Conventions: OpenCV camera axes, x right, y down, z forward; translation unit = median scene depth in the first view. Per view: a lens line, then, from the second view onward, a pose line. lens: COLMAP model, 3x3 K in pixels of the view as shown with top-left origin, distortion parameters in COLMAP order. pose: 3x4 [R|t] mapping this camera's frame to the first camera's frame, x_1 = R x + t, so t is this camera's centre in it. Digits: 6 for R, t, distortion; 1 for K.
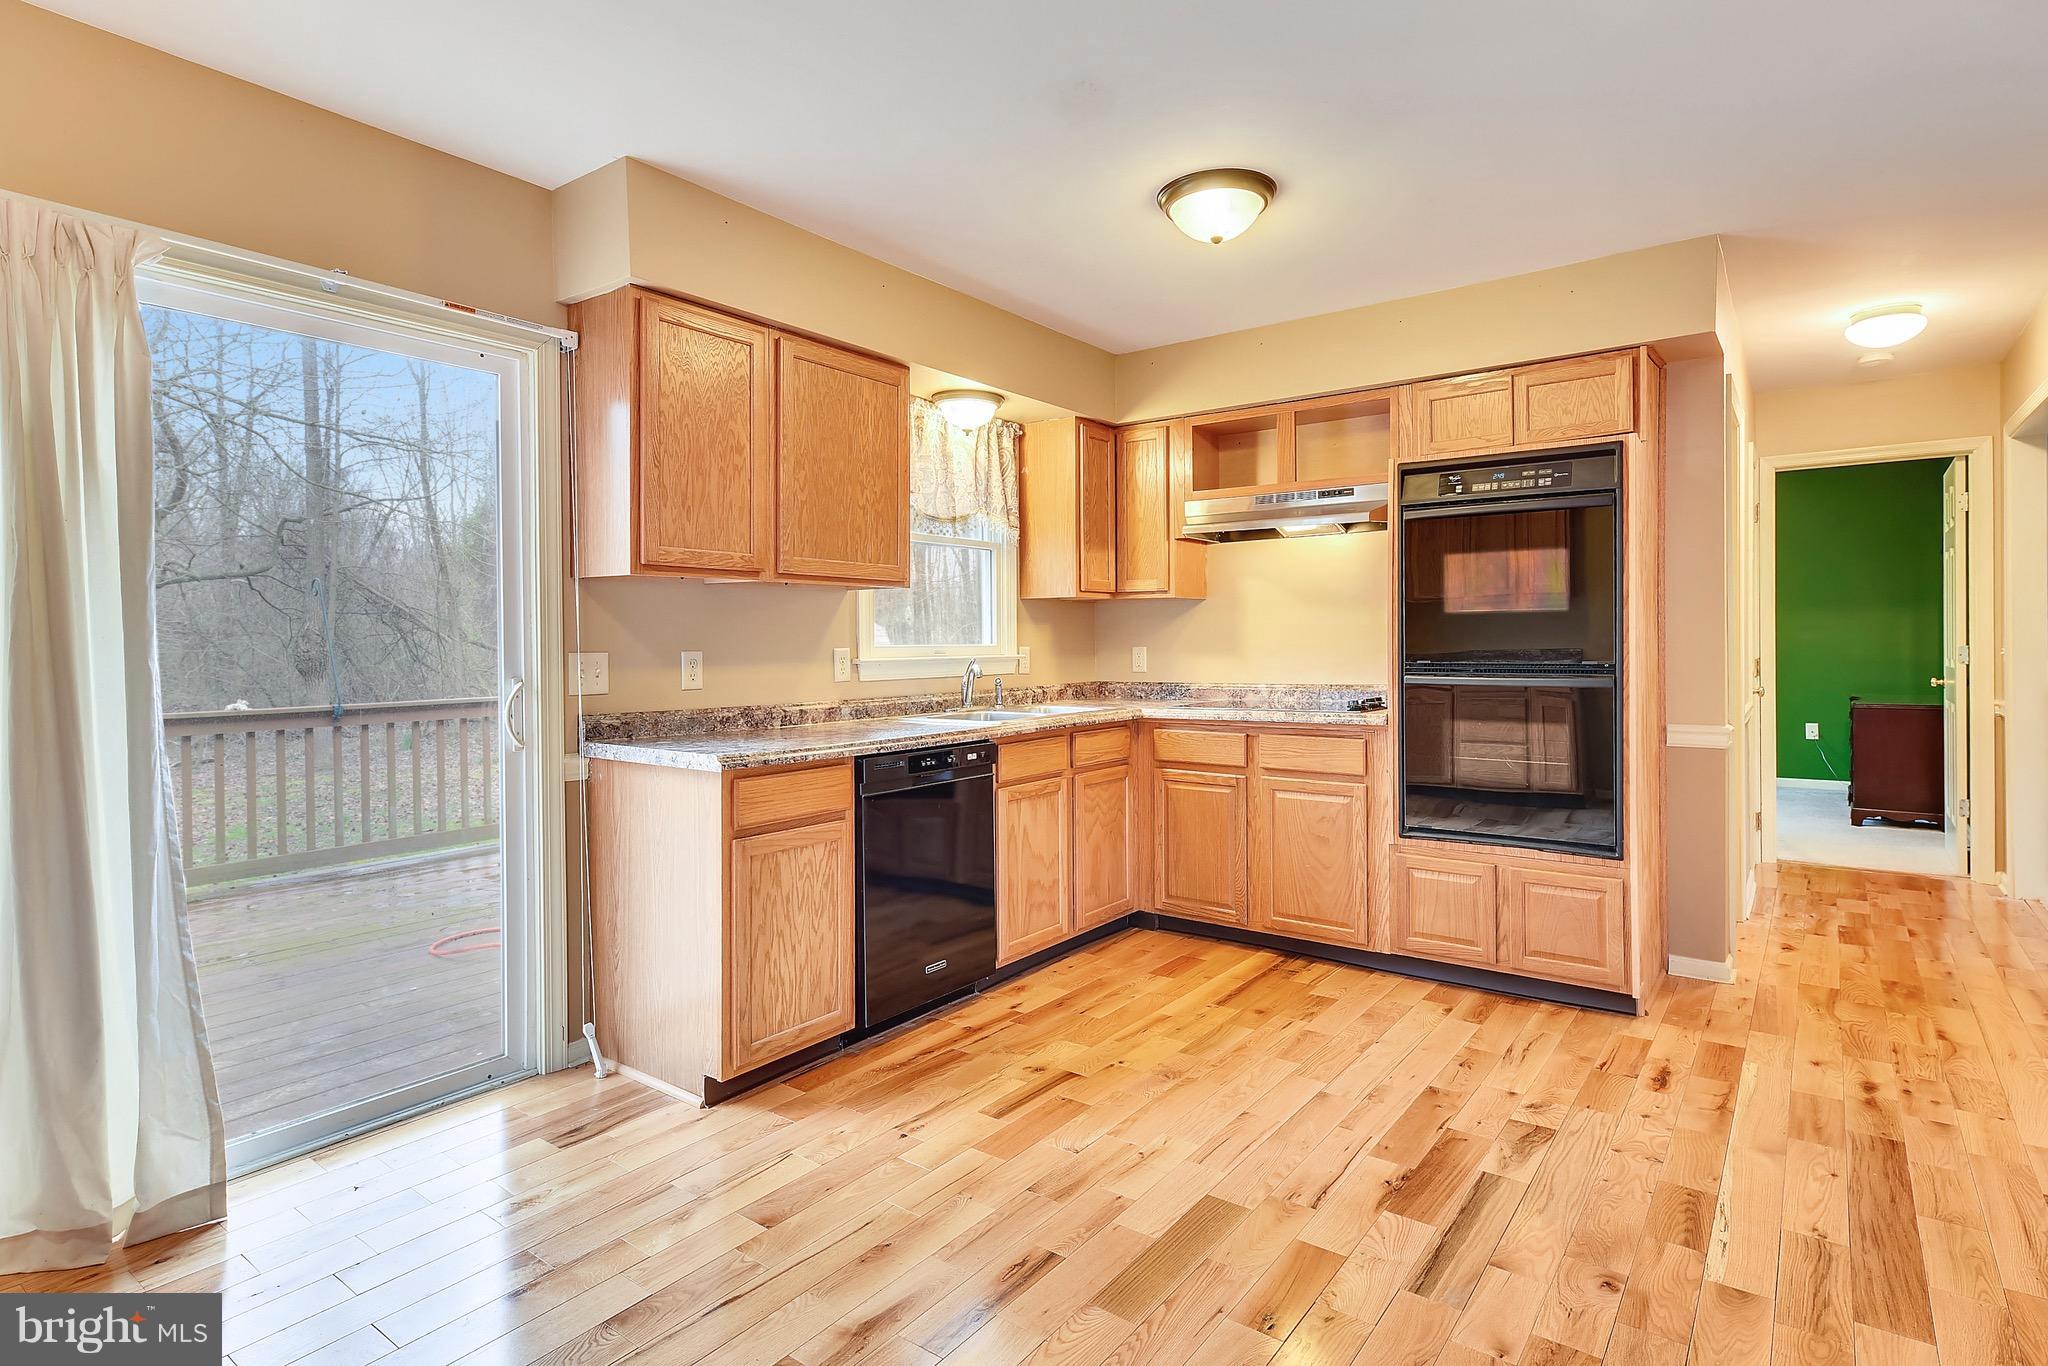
lens RADIAL K [[1052.9, 0, 1025.5], [0, 1052.9, 650.0], [0, 0, 1]] dist [0.004721, 0.001309]
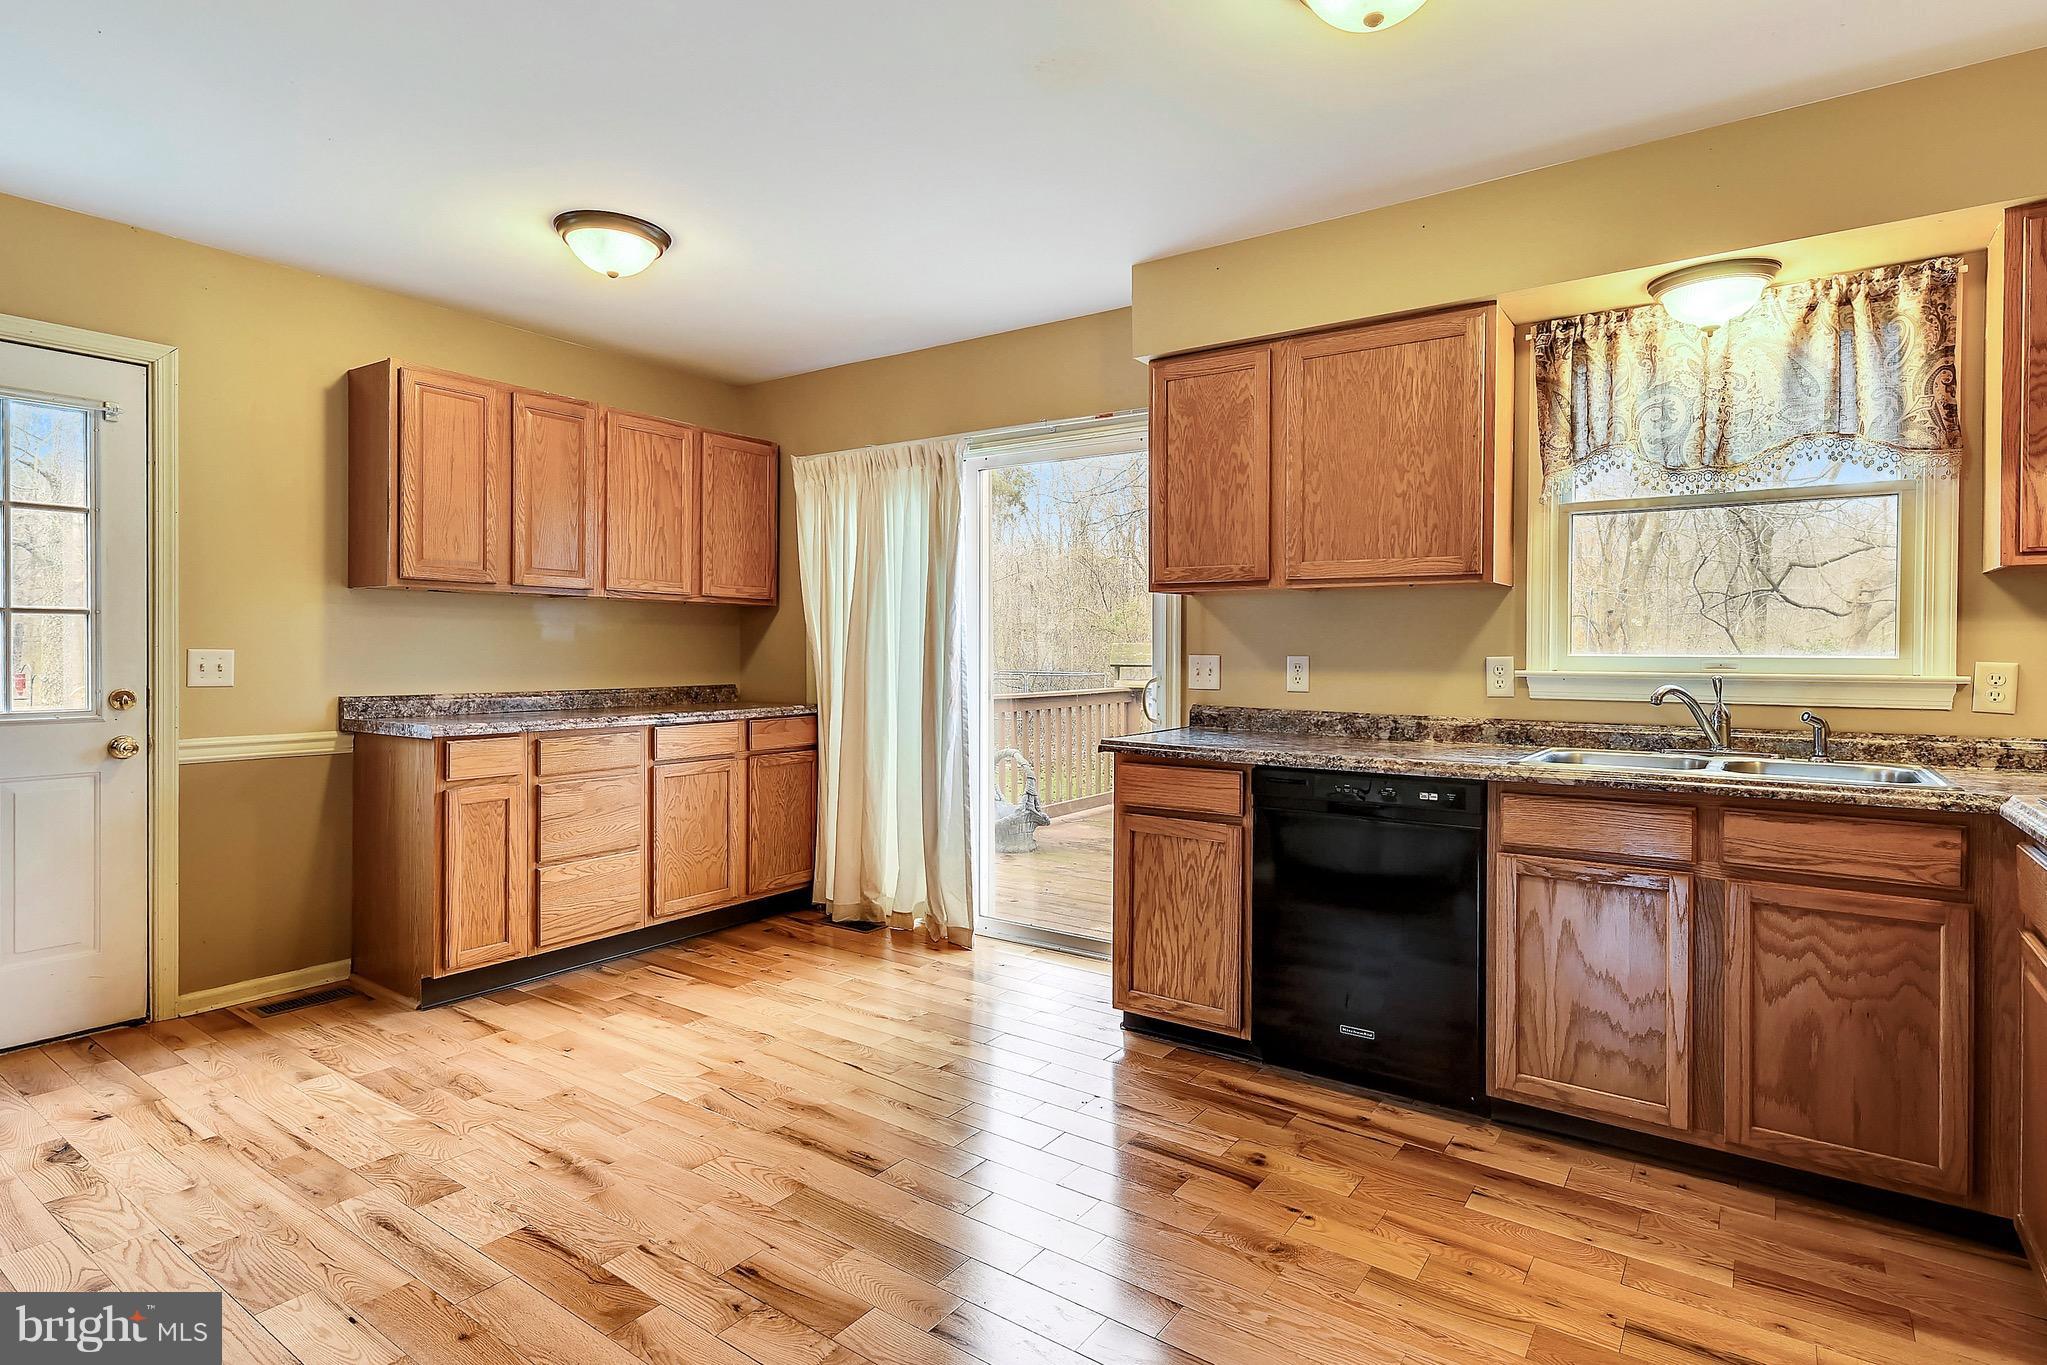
lens RADIAL K [[1036.5, 0, 1030.1], [0, 1036.5, 657.6], [0, 0, 1]] dist [0.001748, 0.001277]
pose [[0.027766, 0.018288, -0.999447, 0.723609], [-0.012501, 0.999761, 0.017946, -0.012587], [0.999536, 0.011996, 0.027988, 0.696552]]
